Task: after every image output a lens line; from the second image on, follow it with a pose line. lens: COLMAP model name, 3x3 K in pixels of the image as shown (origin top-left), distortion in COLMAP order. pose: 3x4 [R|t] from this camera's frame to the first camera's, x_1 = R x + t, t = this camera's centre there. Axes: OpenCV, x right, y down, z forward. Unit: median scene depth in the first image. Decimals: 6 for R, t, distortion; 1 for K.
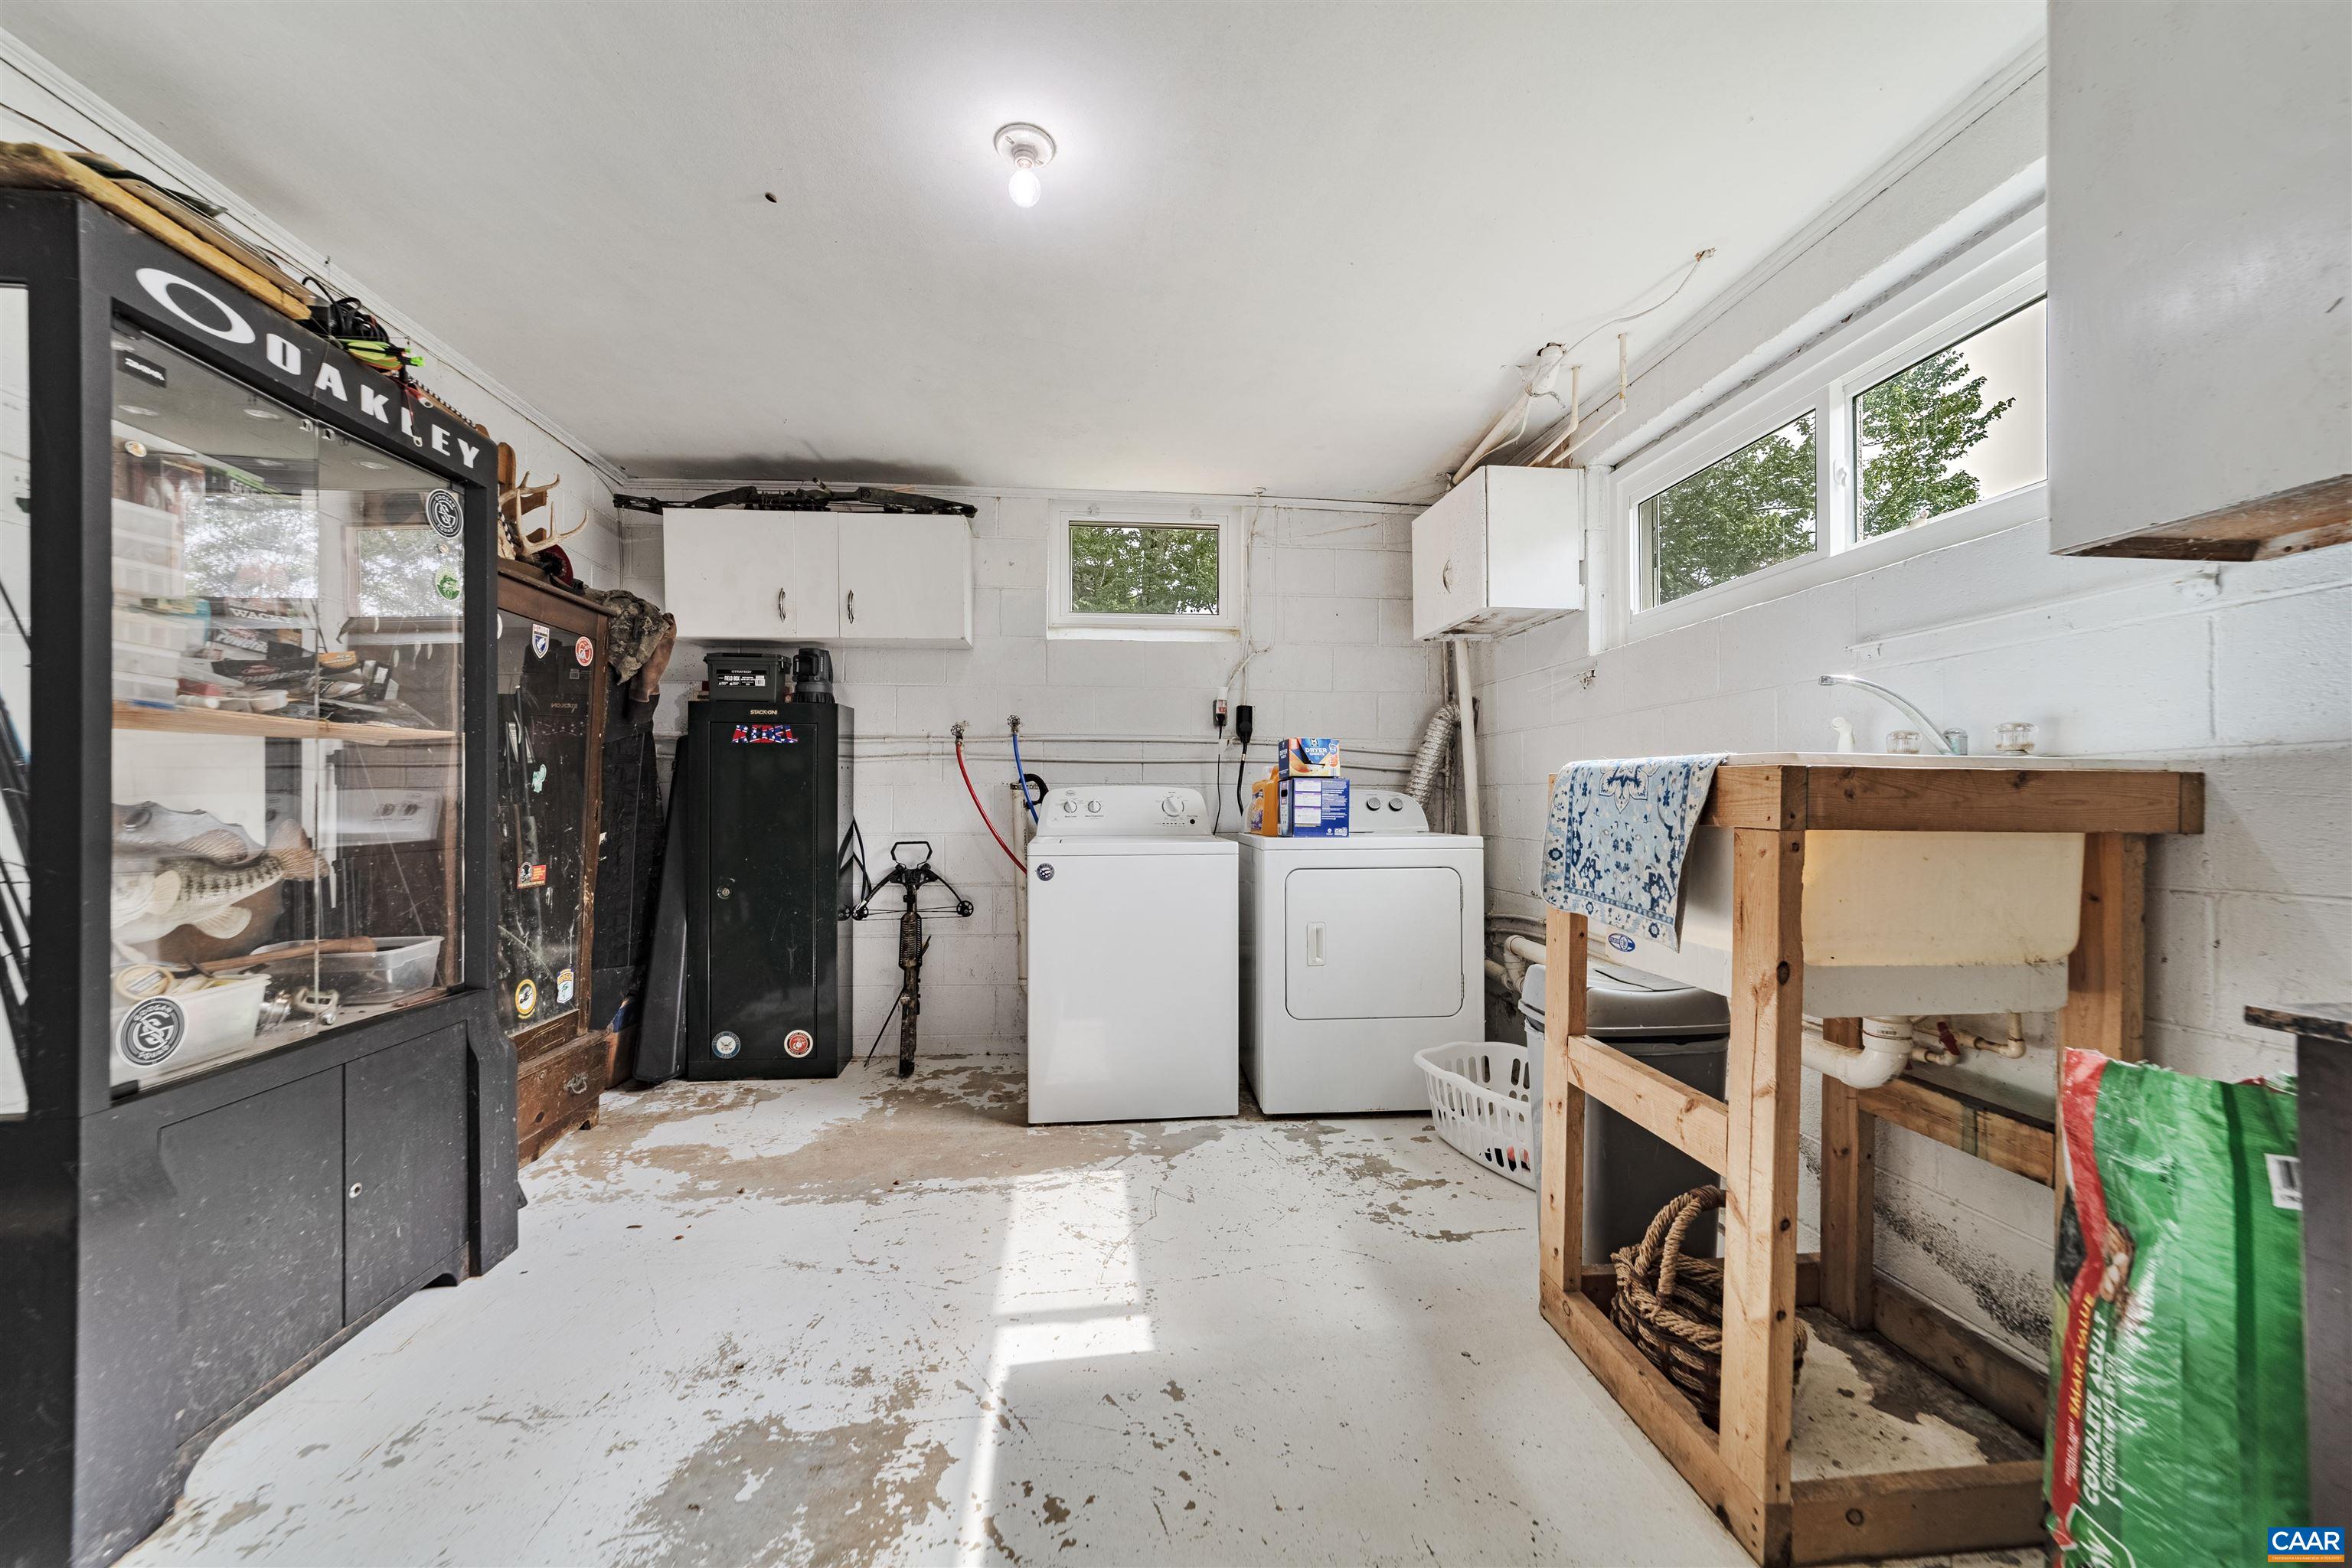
lens RADIAL K [[915.3, 0, 1179.0], [0, 915.3, 793.5], [0, 0, 1]] dist [0.001522, 0.000043]
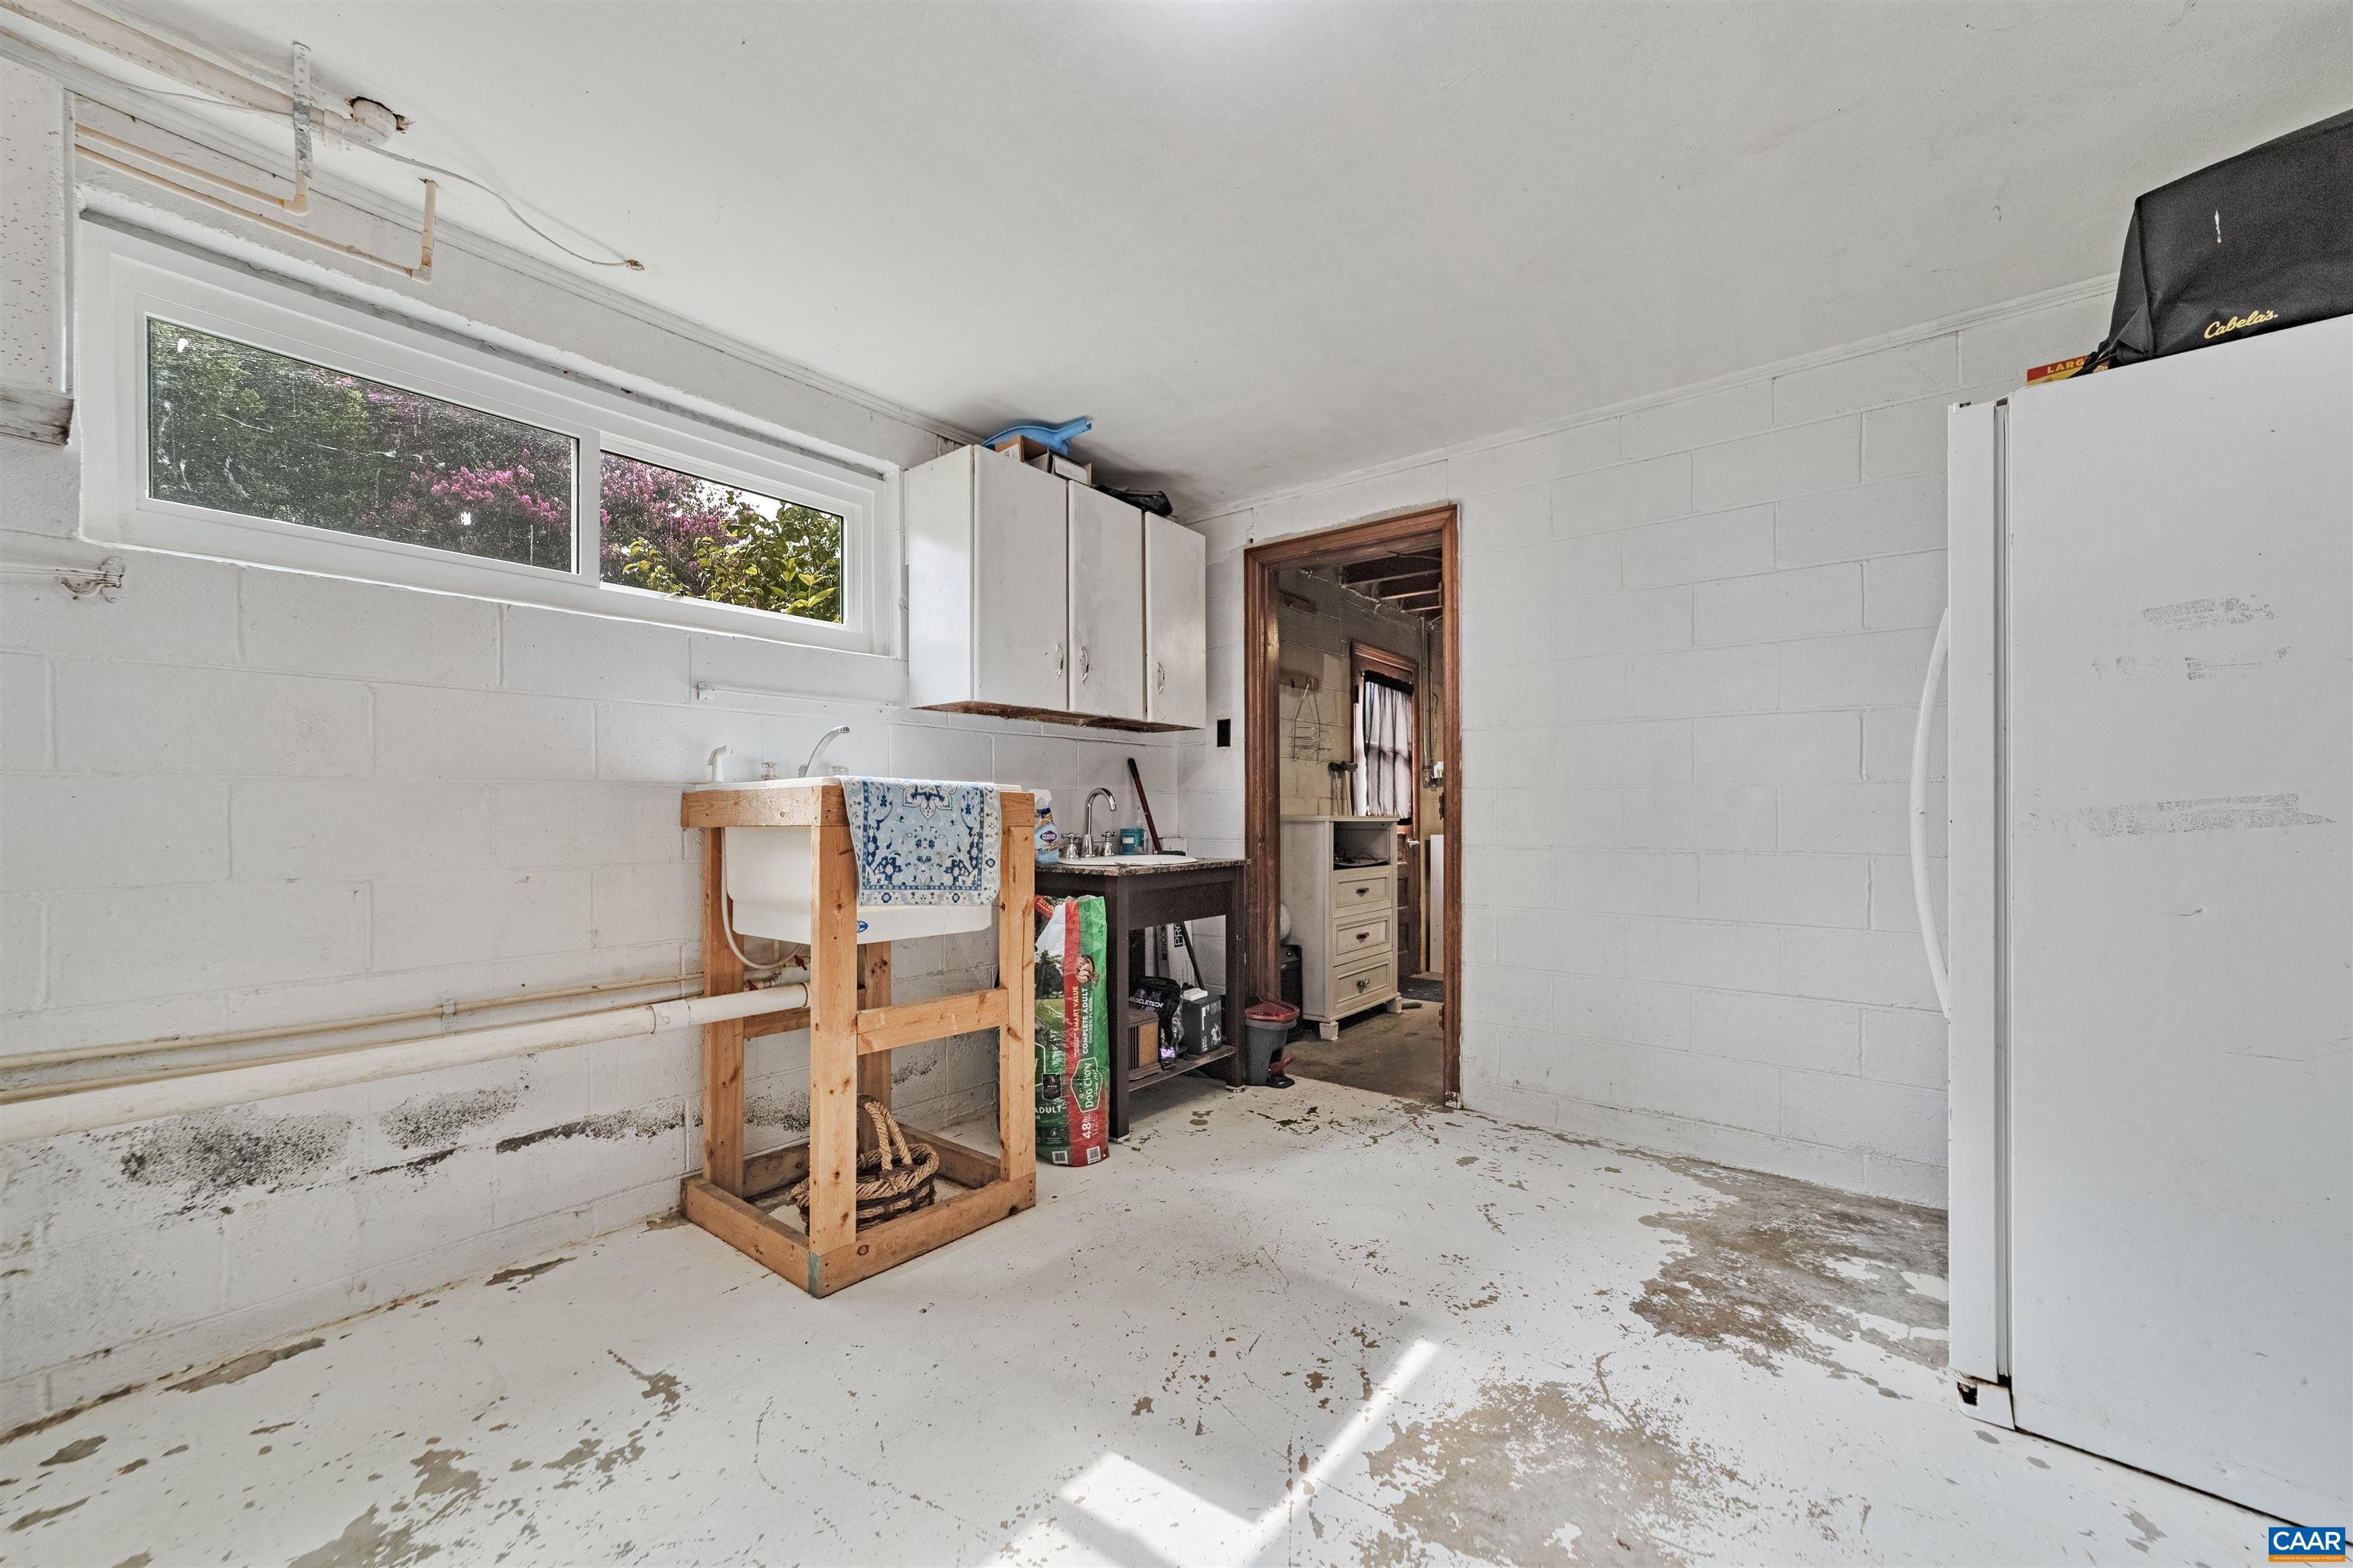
lens RADIAL K [[915.7, 0, 1174.0], [0, 915.7, 808.7], [0, 0, 1]] dist [0.001522, 0.000043]
pose [[-0.719746, -0.003532, 0.694228, -0.746412], [-0.013701, 0.999865, -0.009118, 0.012866], [-0.694102, -0.016074, -0.719697, 1.773392]]
